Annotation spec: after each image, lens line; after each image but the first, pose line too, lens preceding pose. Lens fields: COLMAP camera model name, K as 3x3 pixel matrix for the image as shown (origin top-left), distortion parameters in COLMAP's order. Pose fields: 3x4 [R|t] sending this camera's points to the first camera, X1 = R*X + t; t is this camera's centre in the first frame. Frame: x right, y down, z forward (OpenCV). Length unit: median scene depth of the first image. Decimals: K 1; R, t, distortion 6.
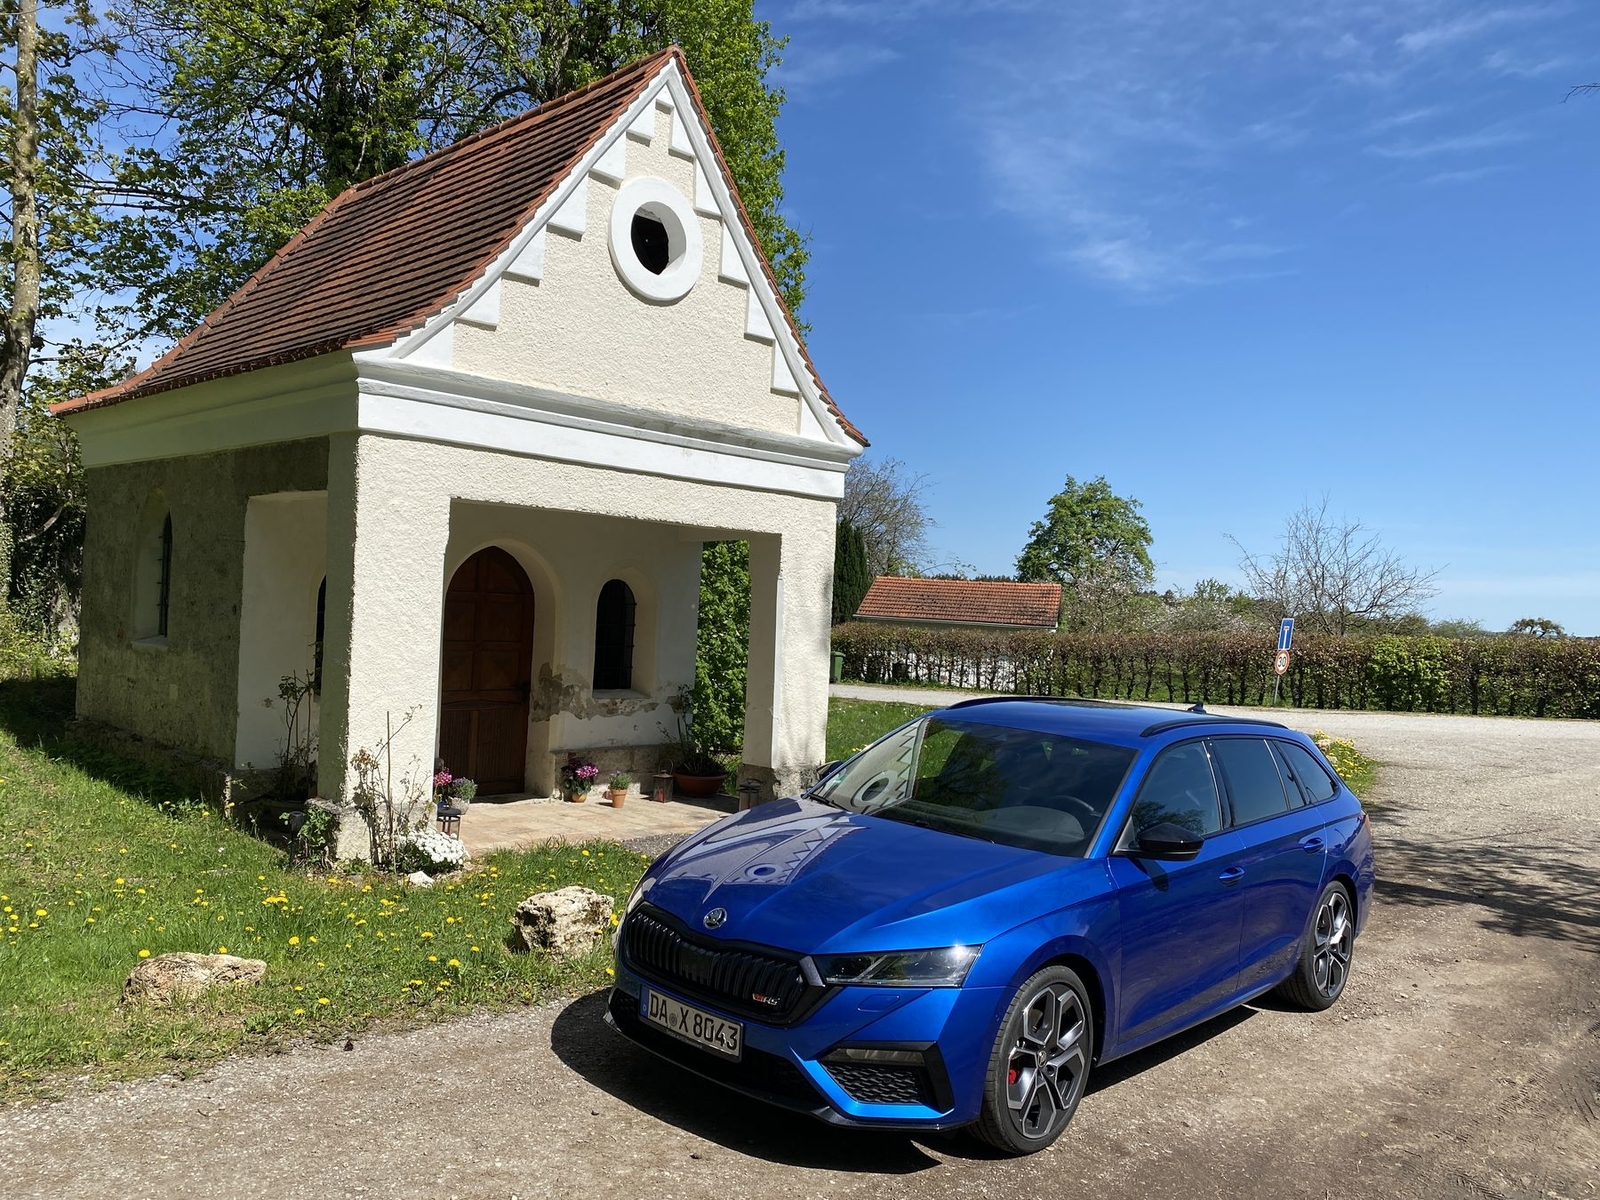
lens RADIAL K [[1203.9, 0, 789.1], [0, 1203.9, 594.8], [0, 0, 1]] dist [0.030522, -0.031579]
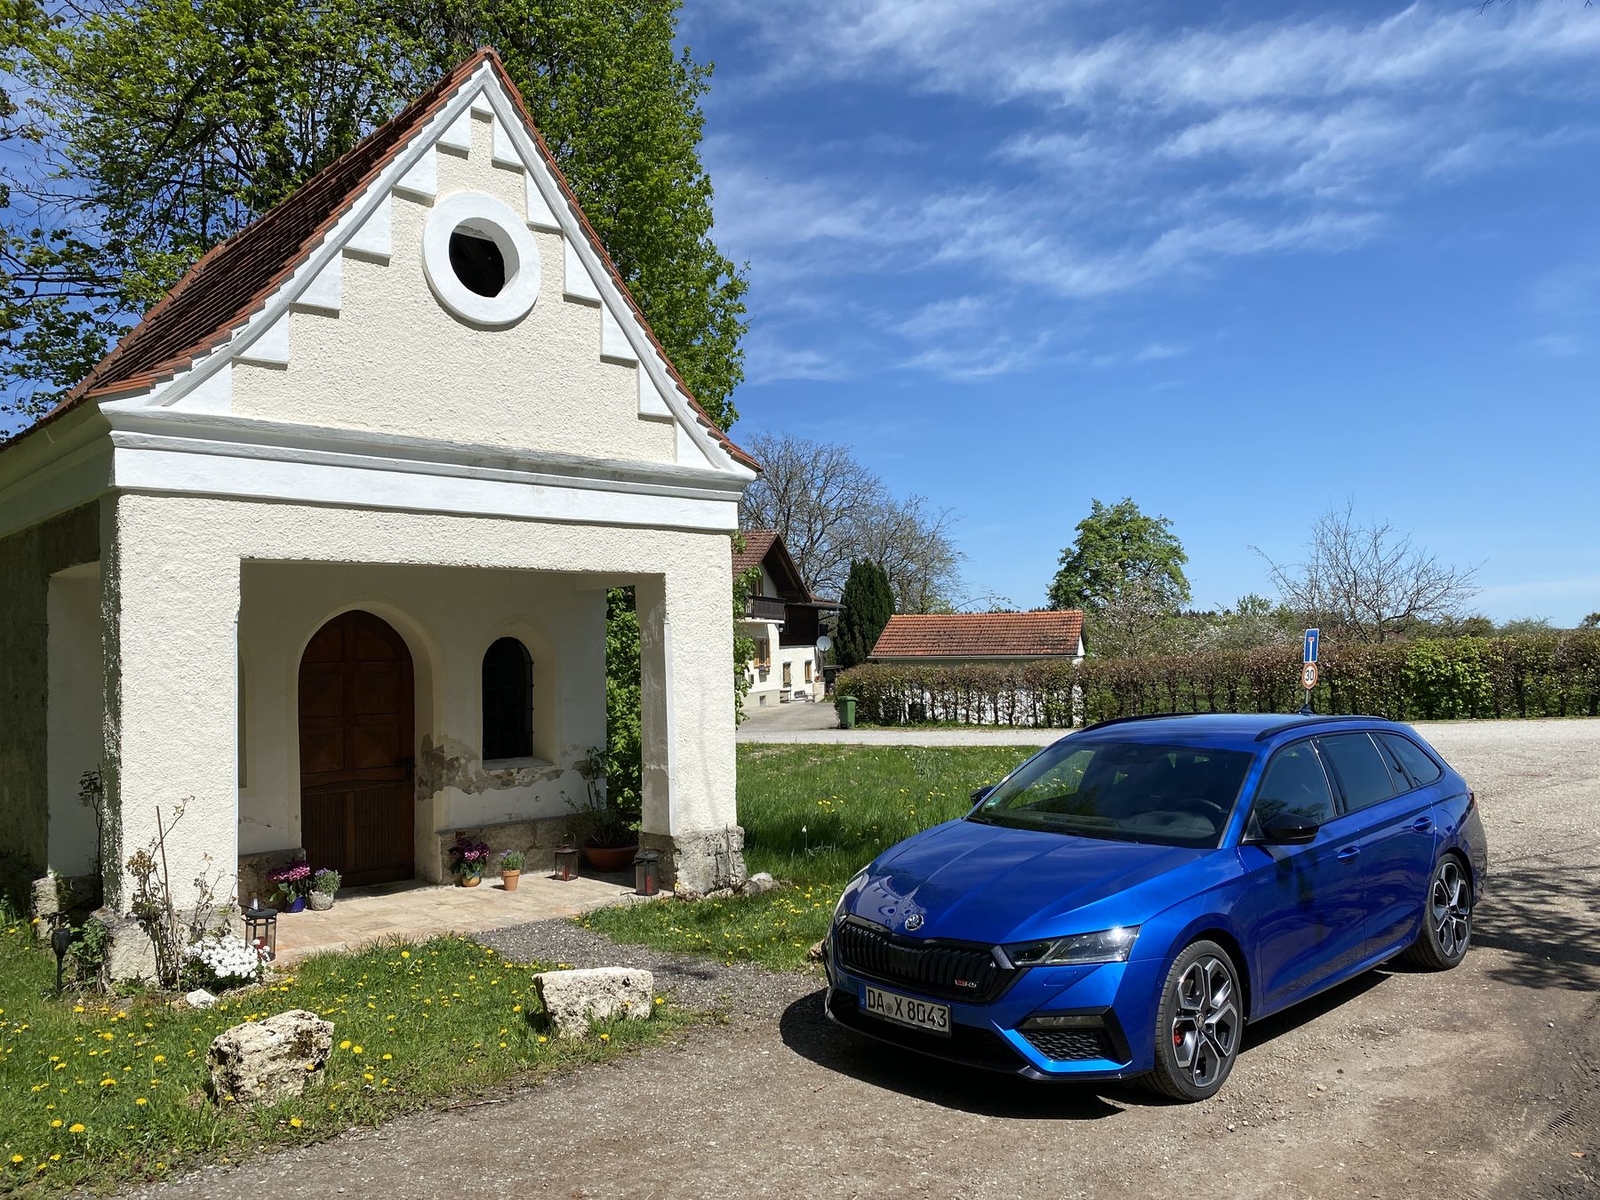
lens RADIAL K [[1203.9, 0, 793.0], [0, 1203.9, 596.9], [0, 0, 1]] dist [0.030522, -0.031579]
pose [[0.996516, -0.072366, -0.041461, 0.140313], [0.070718, 0.996697, -0.039917, 0.010723], [0.044212, 0.036846, 0.998342, 0.114386]]
